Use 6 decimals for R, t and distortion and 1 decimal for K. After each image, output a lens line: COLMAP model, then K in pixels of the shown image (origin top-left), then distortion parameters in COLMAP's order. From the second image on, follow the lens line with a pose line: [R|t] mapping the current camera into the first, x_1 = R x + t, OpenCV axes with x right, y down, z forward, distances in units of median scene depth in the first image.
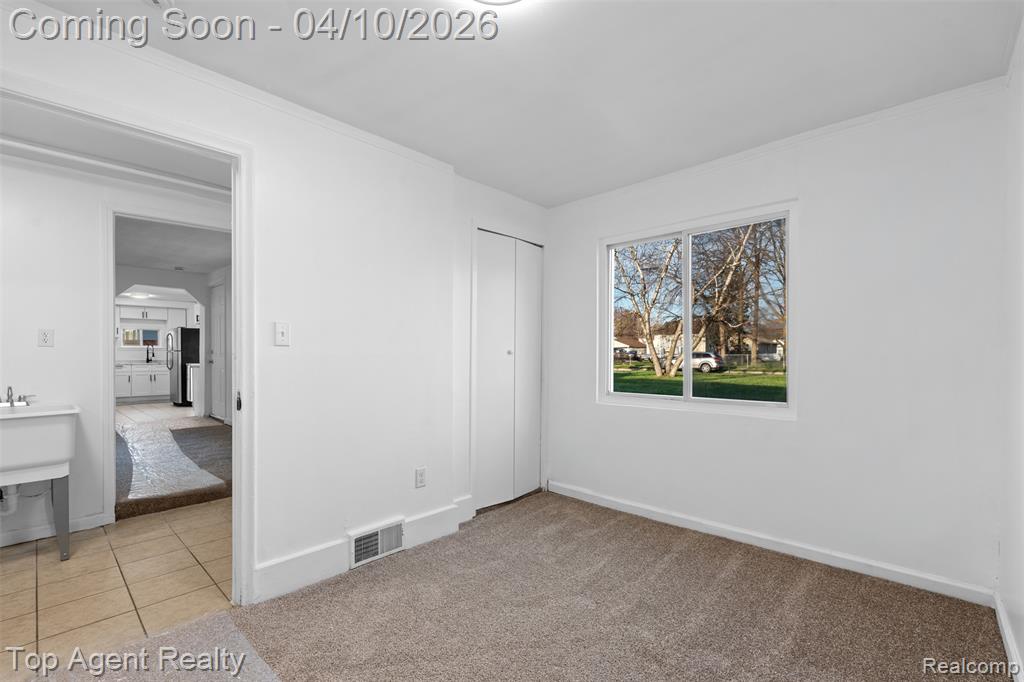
lens RADIAL K [[451.7, 0, 522.3], [0, 451.7, 355.3], [0, 0, 1]] dist [-0.011366, -0.000168]
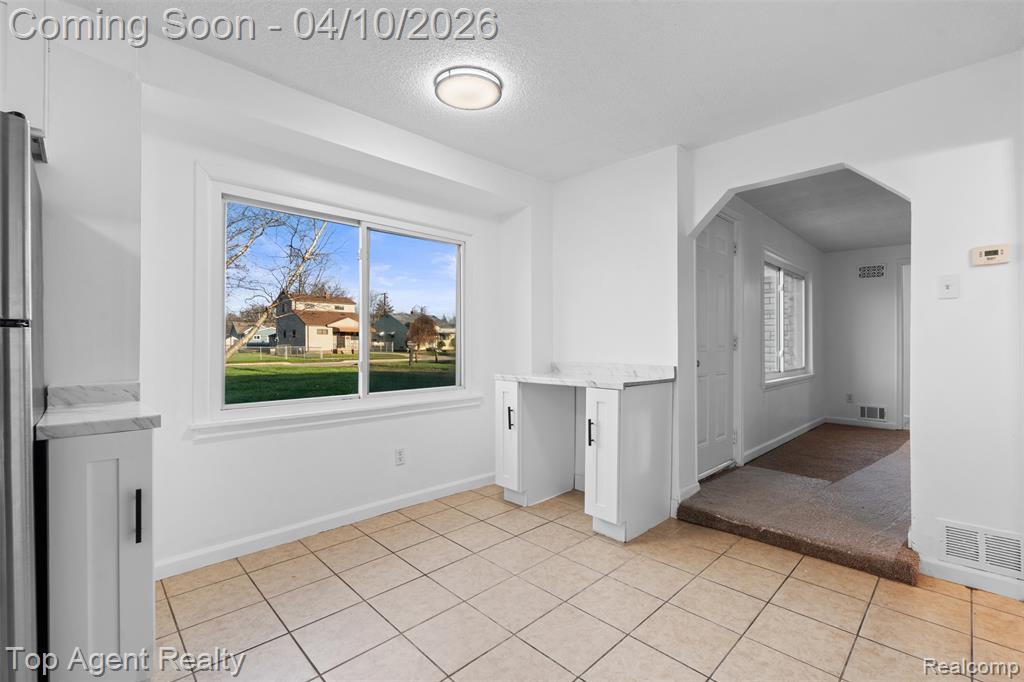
lens RADIAL K [[446.9, 0, 515.4], [0, 446.9, 344.0], [0, 0, 1]] dist [-0.000119, 0.000164]
pose [[0.066820, 0.007722, 0.997735, -0.742522], [-0.000129, 0.999970, -0.007731, -0.003796], [-0.997765, 0.000388, 0.066819, 0.739367]]
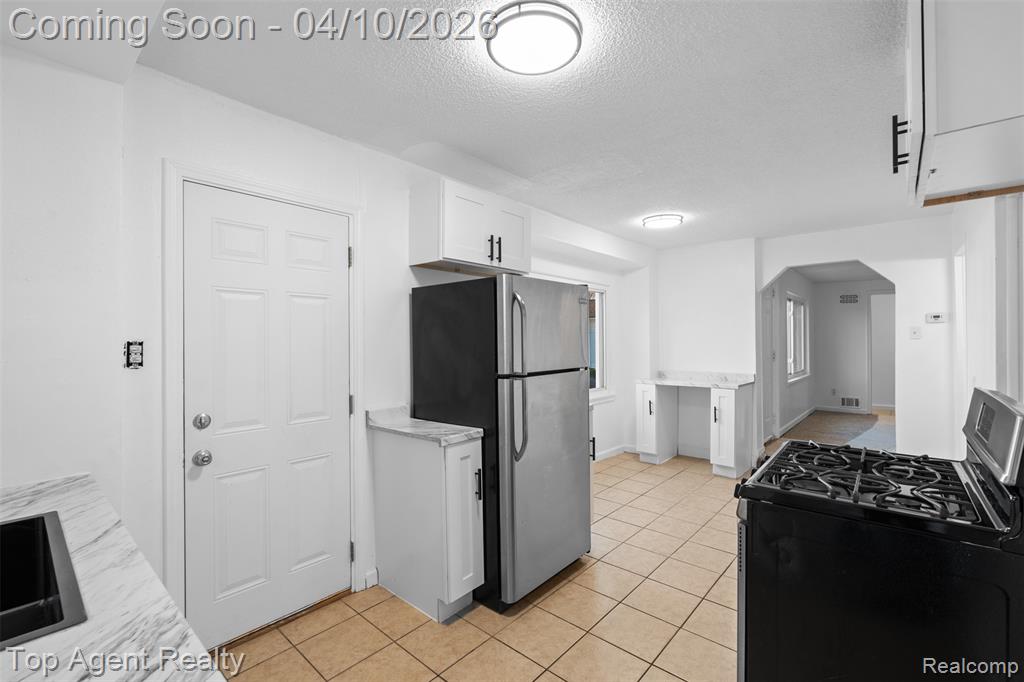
lens RADIAL K [[452.3, 0, 508.6], [0, 452.3, 340.6], [0, 0, 1]] dist [-0.000275, -0.000238]
pose [[-0.006195, 0.006630, 0.999959, -0.902390], [0.005129, 0.999965, -0.006599, -0.022791], [-0.999968, 0.005087, -0.006229, 0.897693]]
